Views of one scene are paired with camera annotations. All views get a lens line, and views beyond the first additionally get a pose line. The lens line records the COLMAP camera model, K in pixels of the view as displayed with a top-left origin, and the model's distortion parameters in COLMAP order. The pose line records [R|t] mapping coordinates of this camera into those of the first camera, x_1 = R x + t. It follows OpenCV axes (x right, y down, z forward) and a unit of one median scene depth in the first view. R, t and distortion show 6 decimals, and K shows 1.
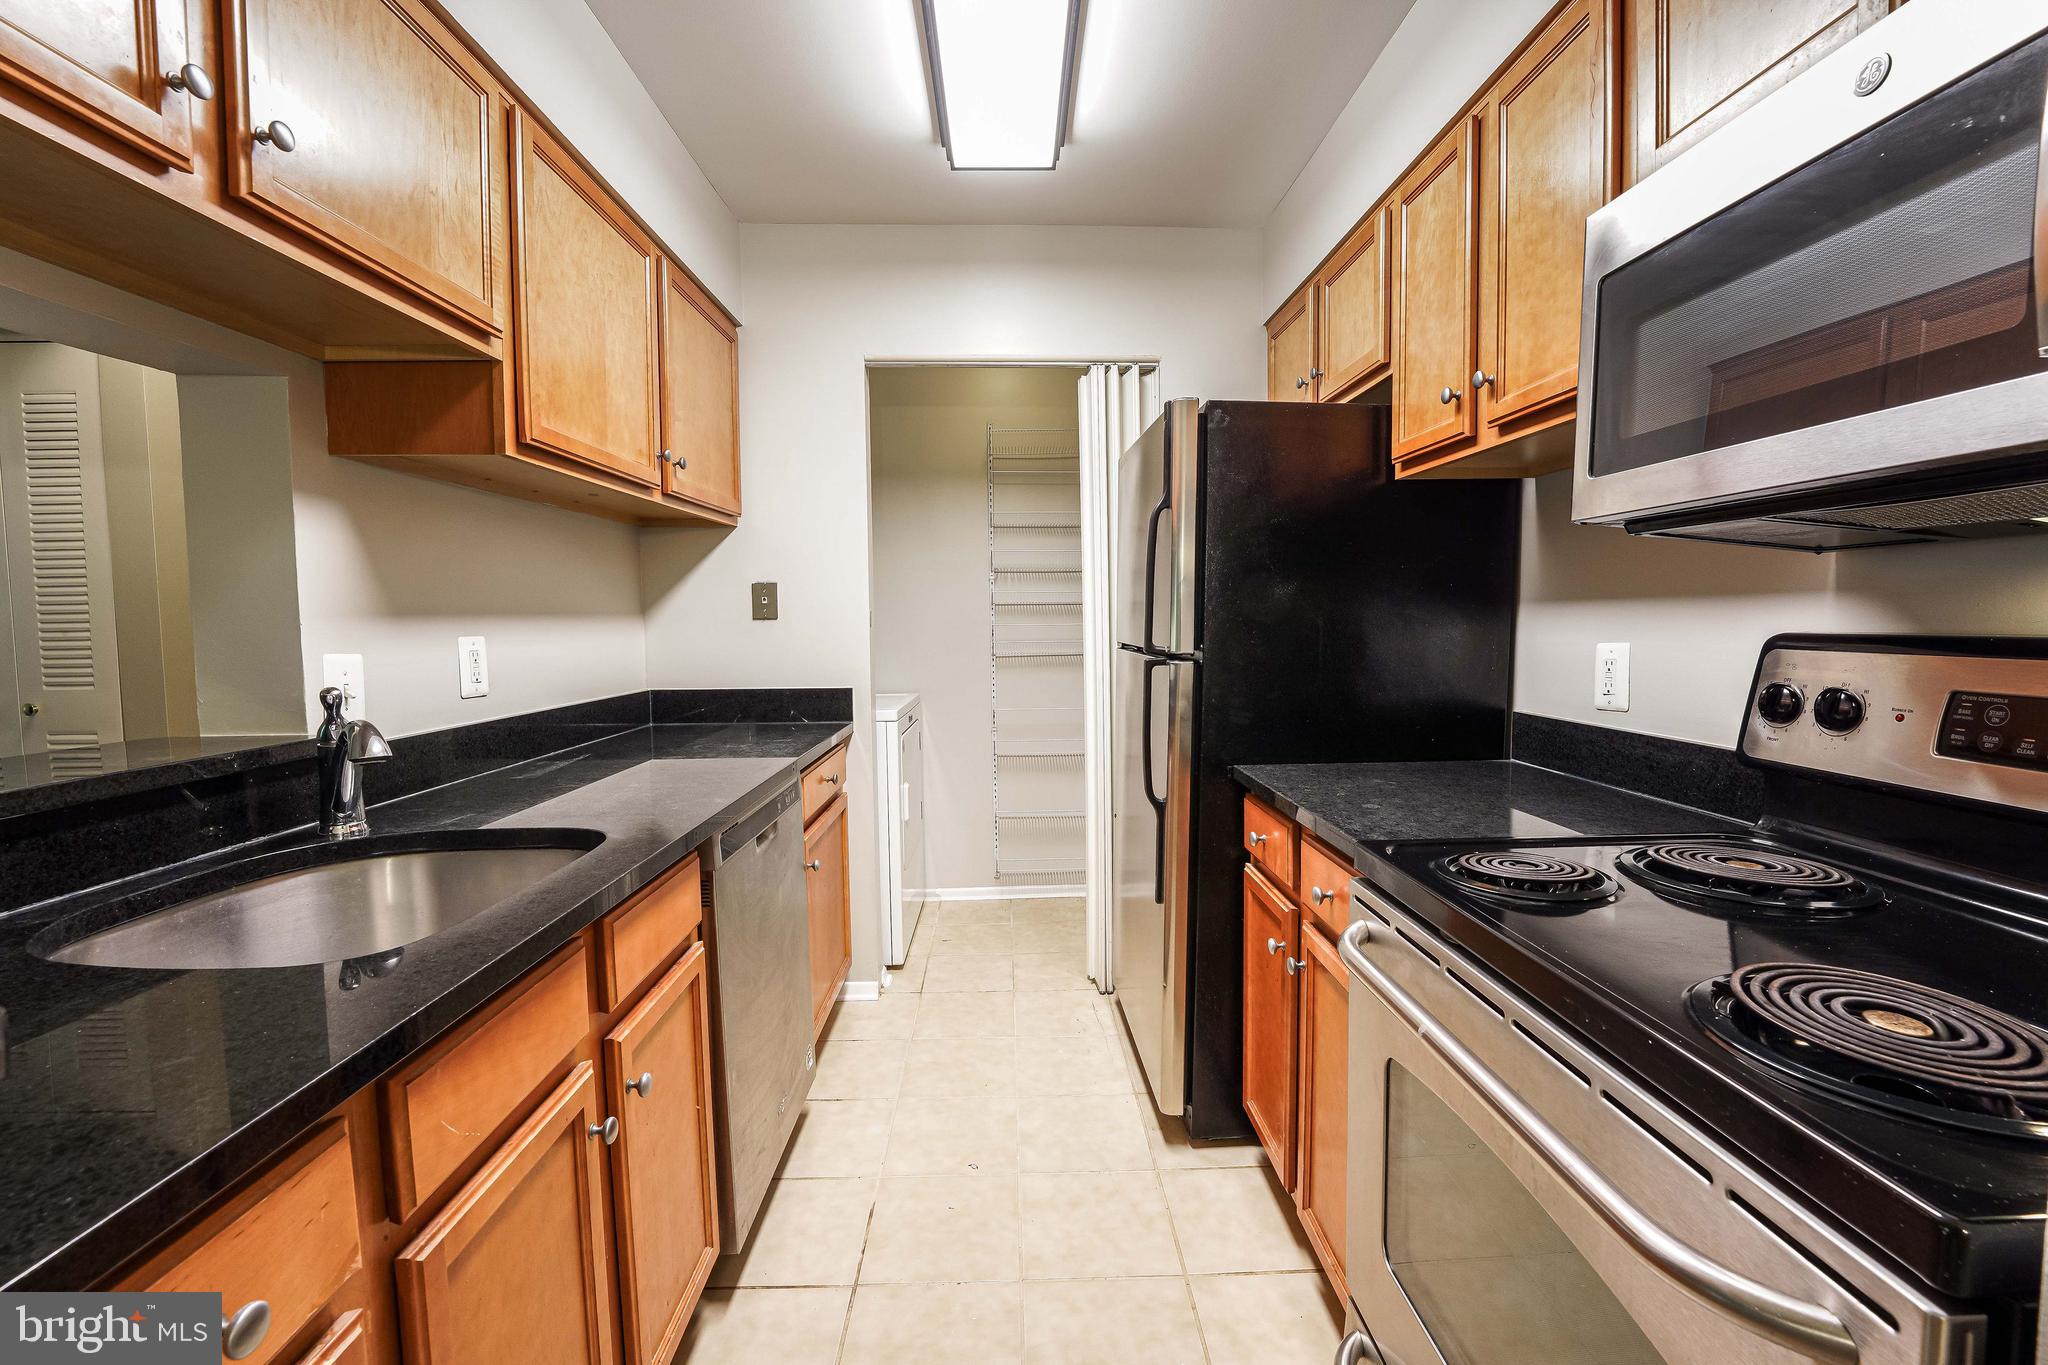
lens RADIAL K [[834.6, 0, 1024.0], [0, 834.6, 682.5], [0, 0, 1]] dist [-0.026919, -0.000271]
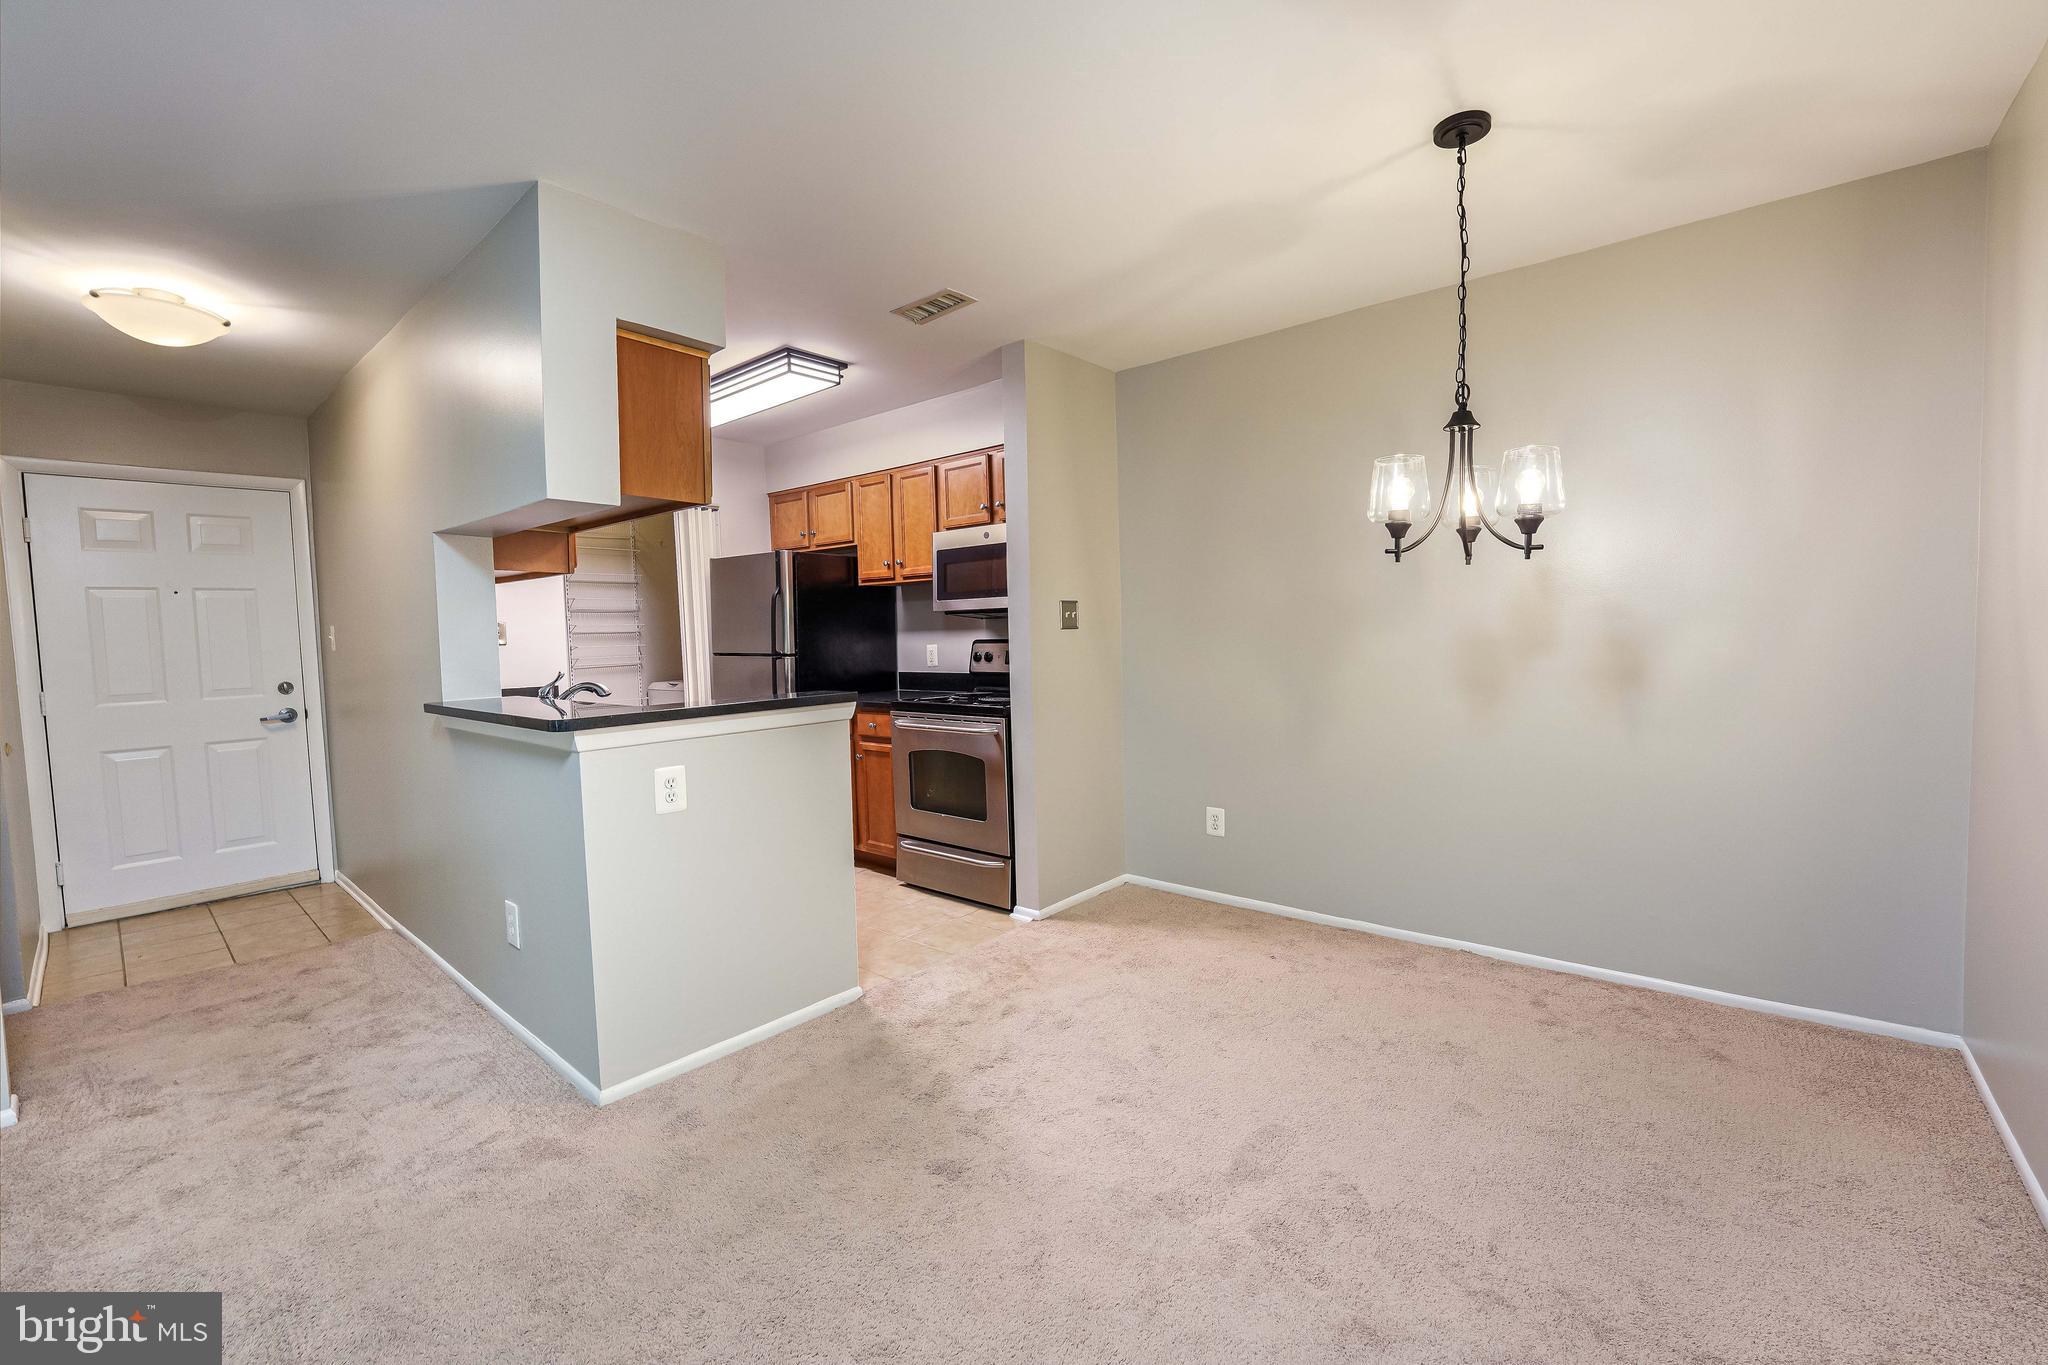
lens RADIAL K [[834.6, 0, 1024.0], [0, 834.6, 682.5], [0, 0, 1]] dist [-0.026919, -0.000271]
pose [[0.664026, -0.062175, 0.745120, -1.431377], [0.078069, 0.996855, 0.013608, 0.080306], [-0.743622, 0.049135, 0.666792, -1.370353]]
